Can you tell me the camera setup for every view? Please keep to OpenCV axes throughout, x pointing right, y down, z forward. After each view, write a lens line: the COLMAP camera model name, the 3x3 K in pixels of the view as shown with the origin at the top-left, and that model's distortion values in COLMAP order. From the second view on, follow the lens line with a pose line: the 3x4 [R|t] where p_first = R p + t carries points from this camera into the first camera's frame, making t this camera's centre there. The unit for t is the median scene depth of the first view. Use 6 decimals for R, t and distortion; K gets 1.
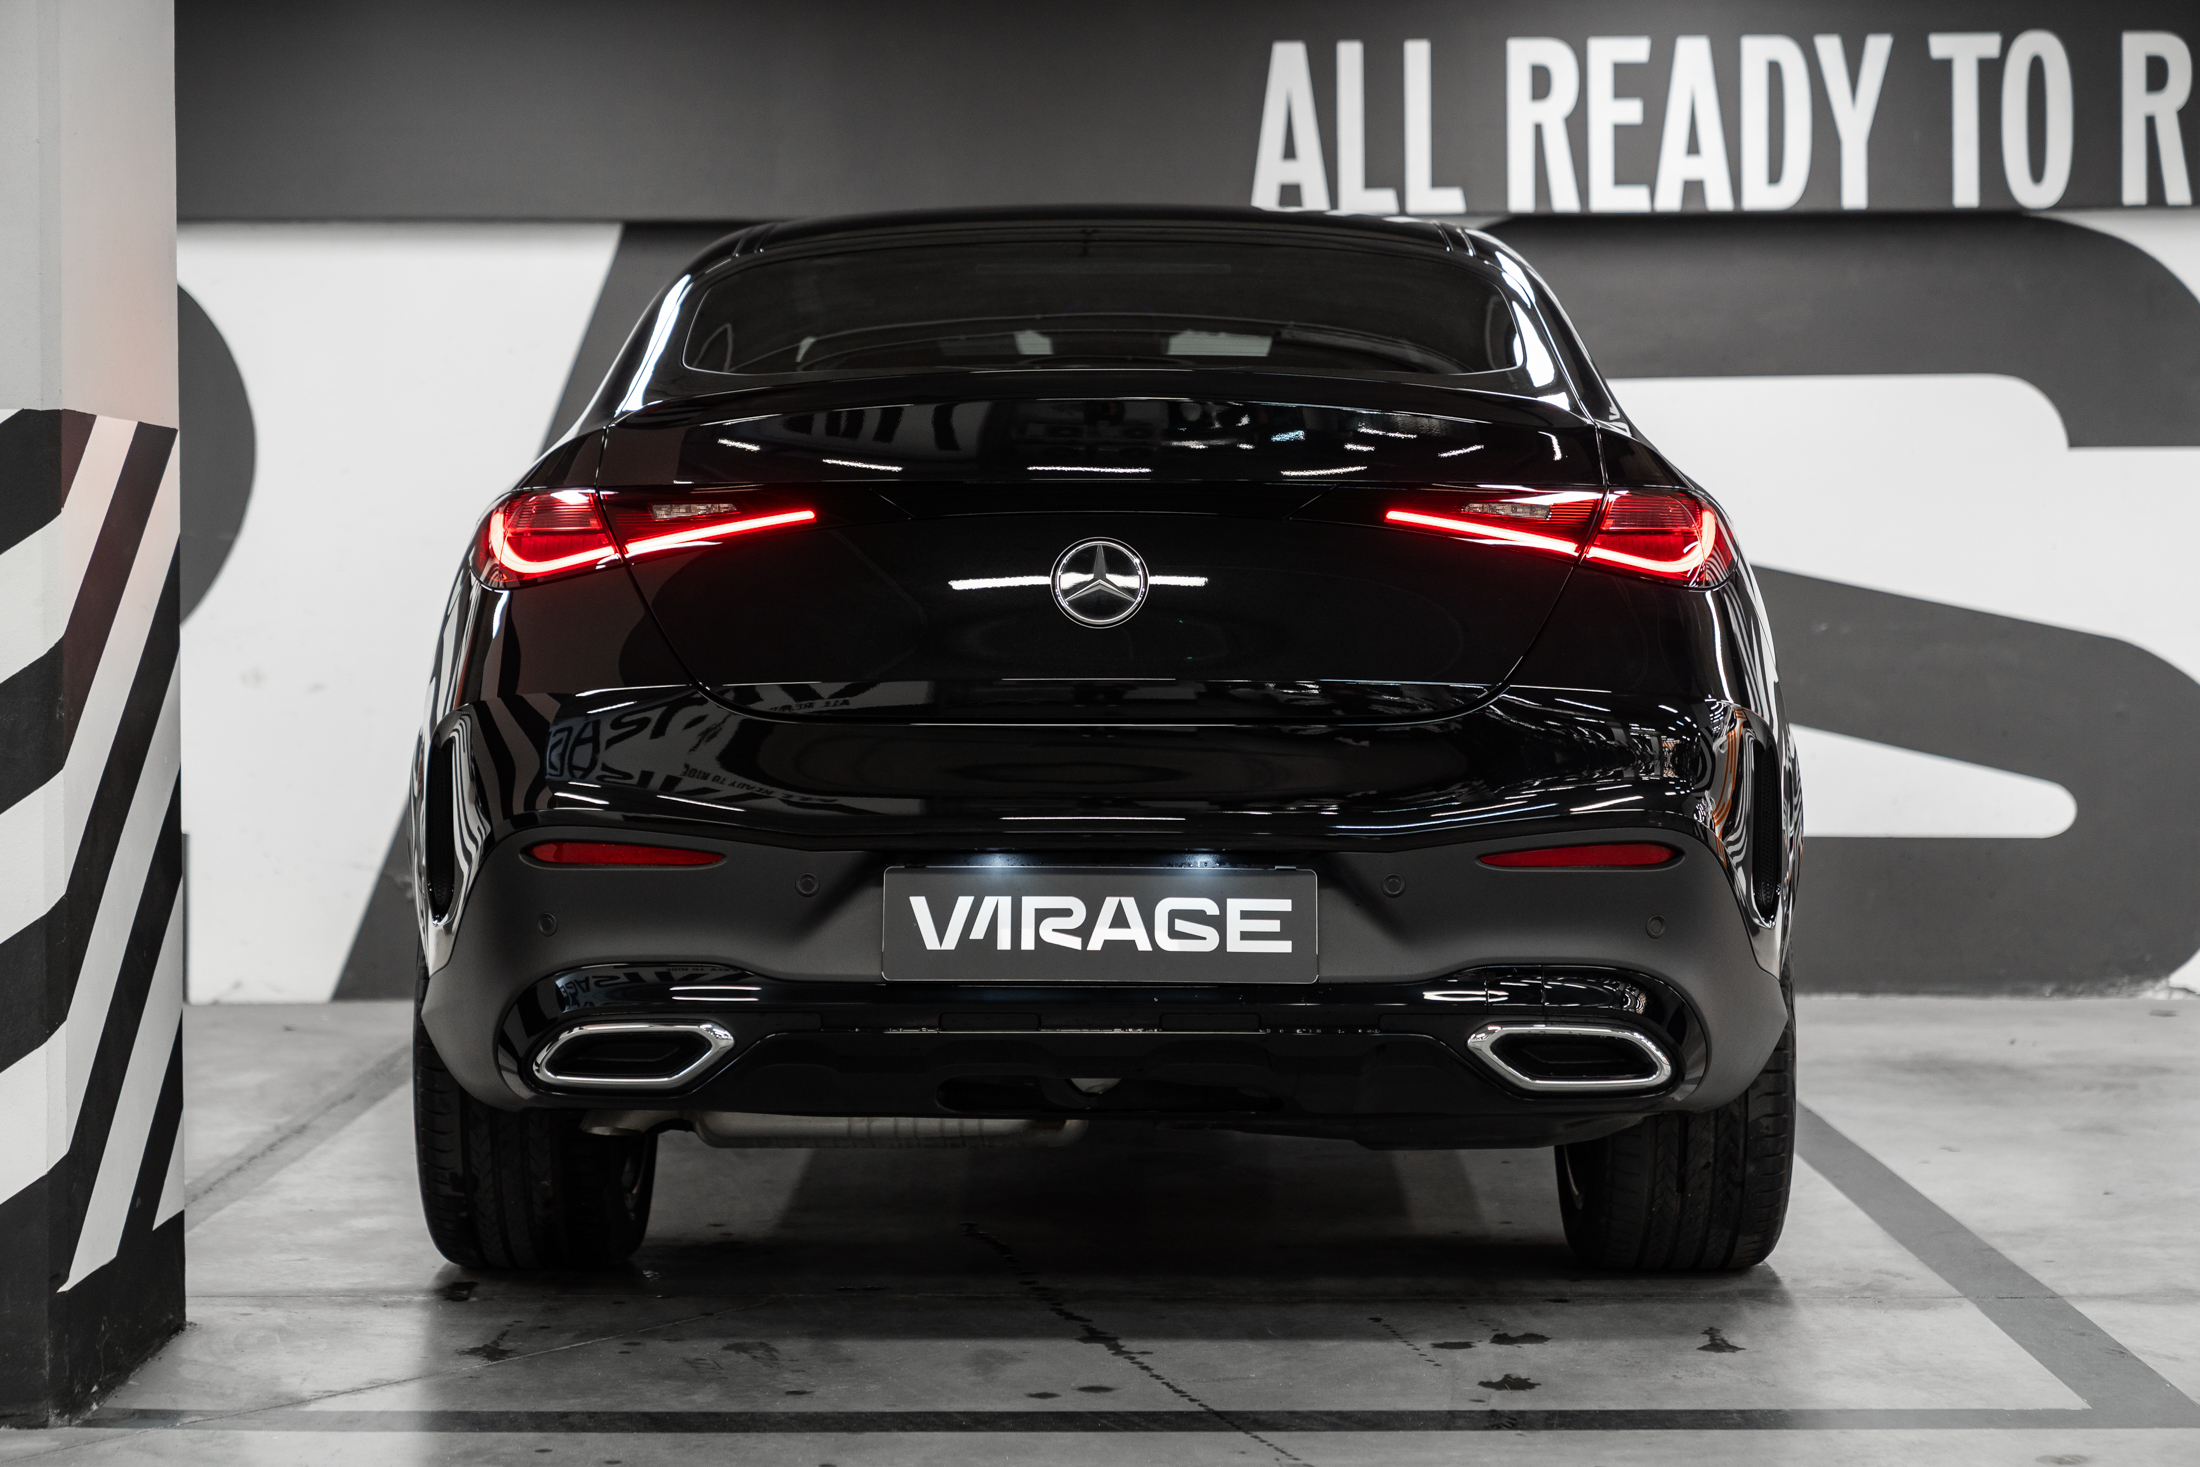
lens RADIAL K [[4324.1, 0, 962.9], [0, 4324.1, 696.8], [0, 0, 1]] dist [0.043632, 0.000000]
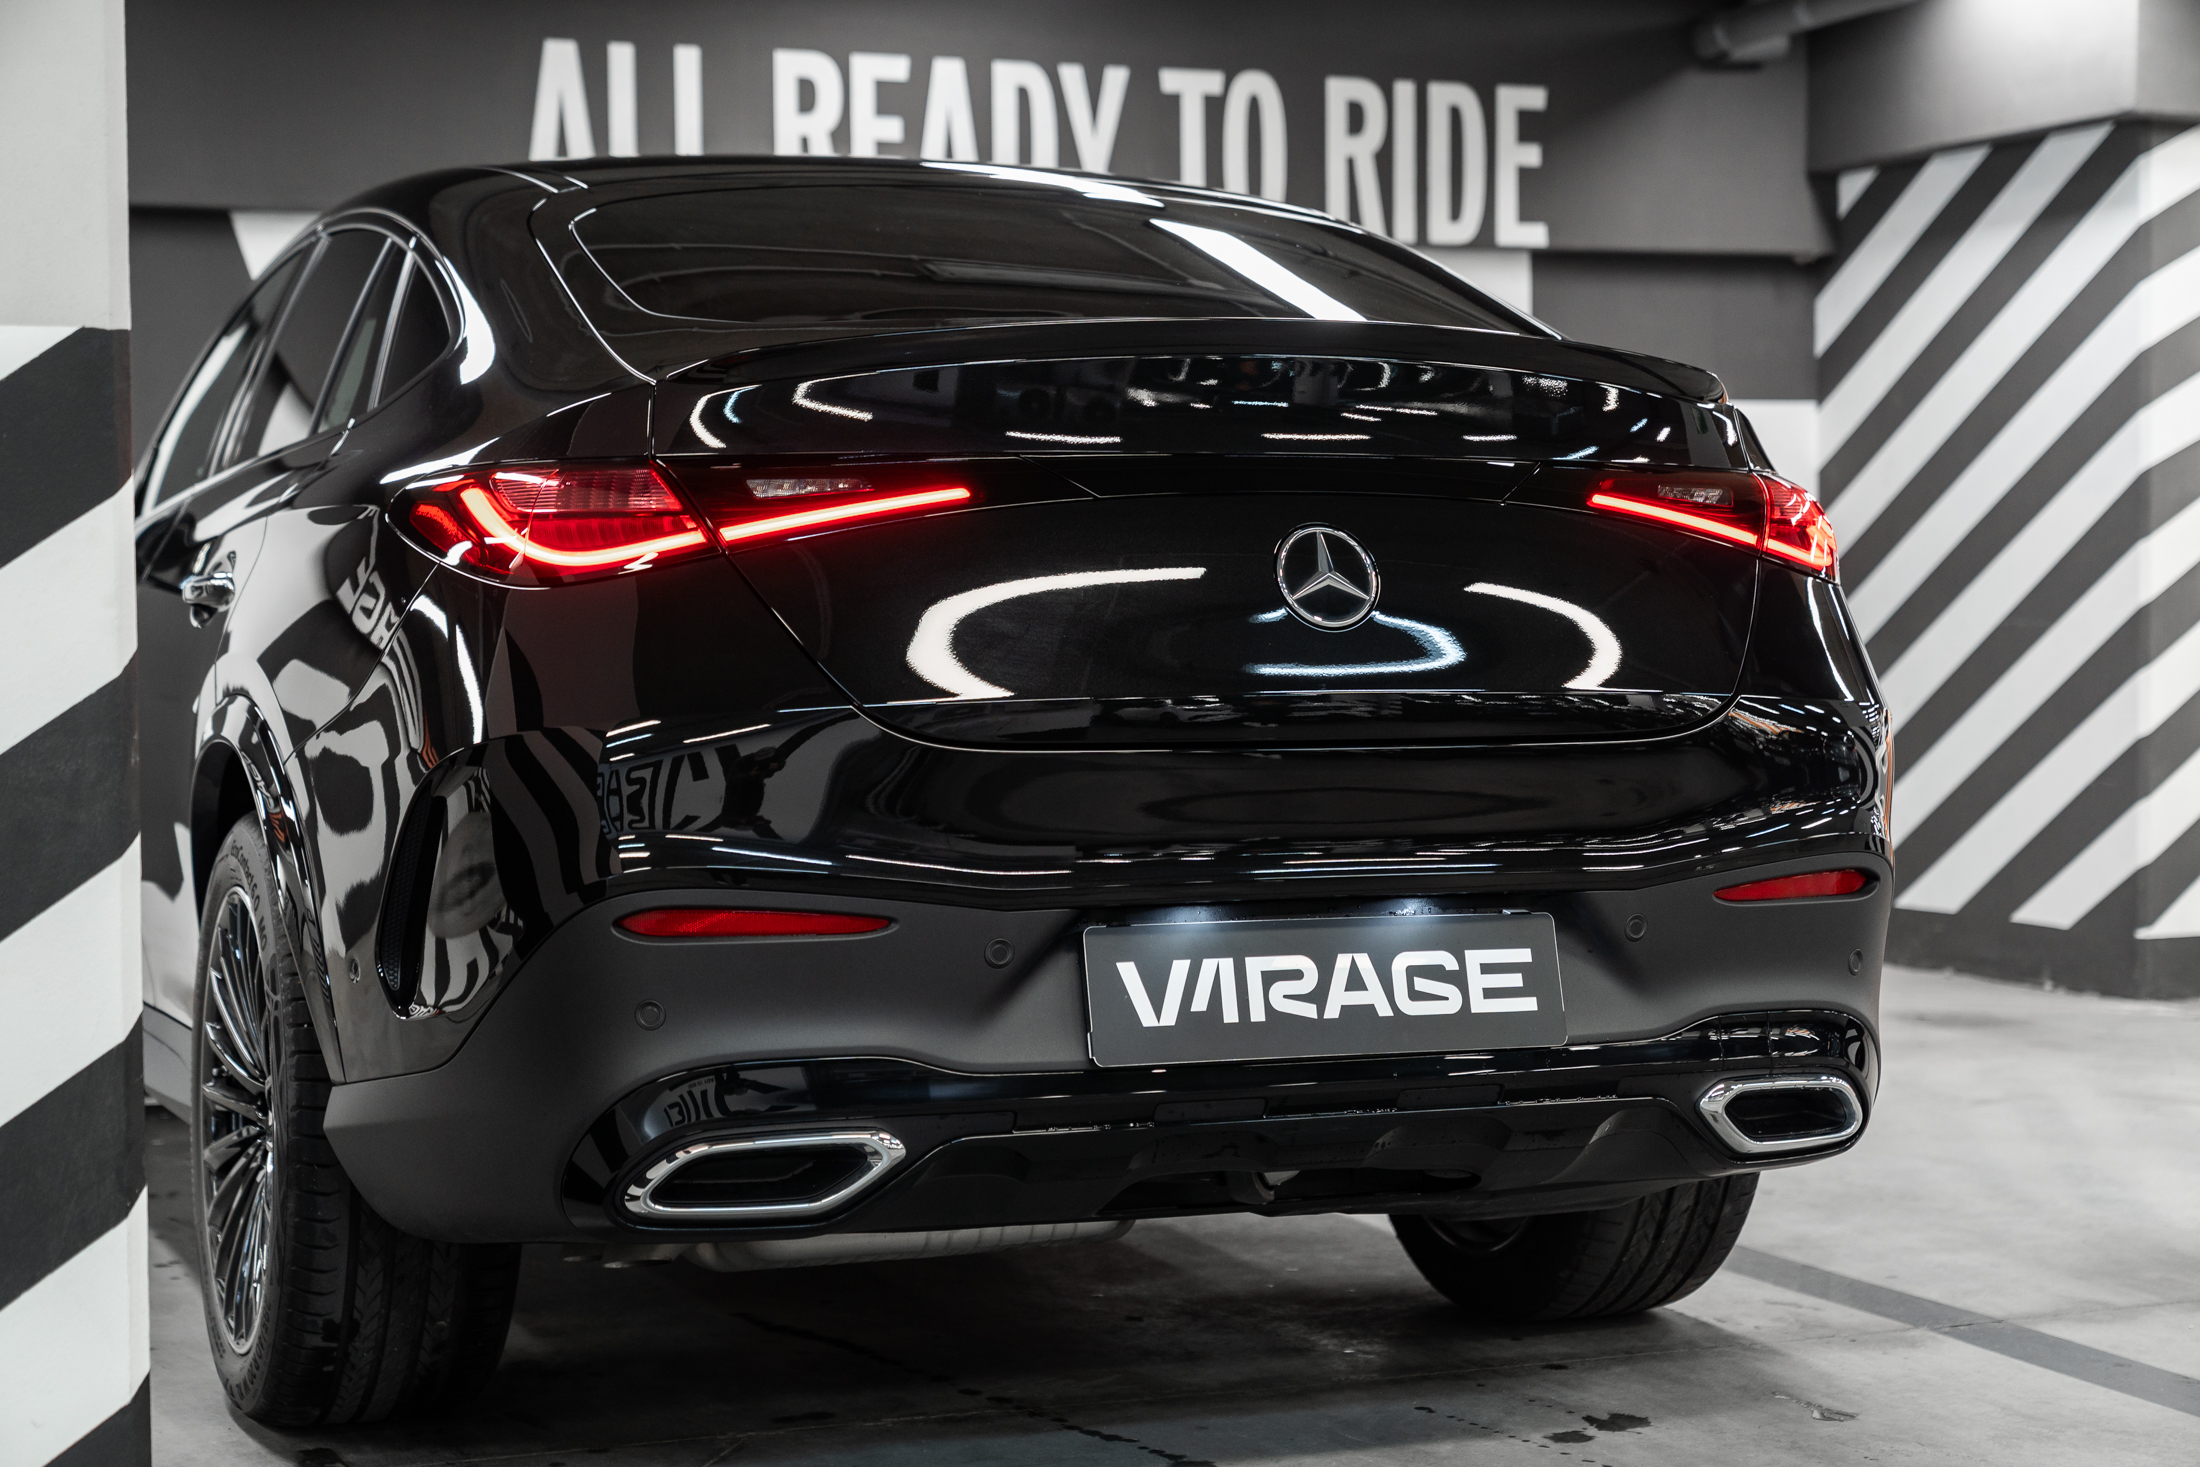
lens RADIAL K [[3658.6, 0, 1031.6], [0, 3658.6, 789.3], [0, 0, 1]] dist [0.022690, 0.000000]
pose [[0.918803, -0.021046, 0.394154, -0.294881], [0.011692, 0.999590, 0.026118, -0.004674], [-0.394543, -0.019389, 0.918673, 0.368189]]
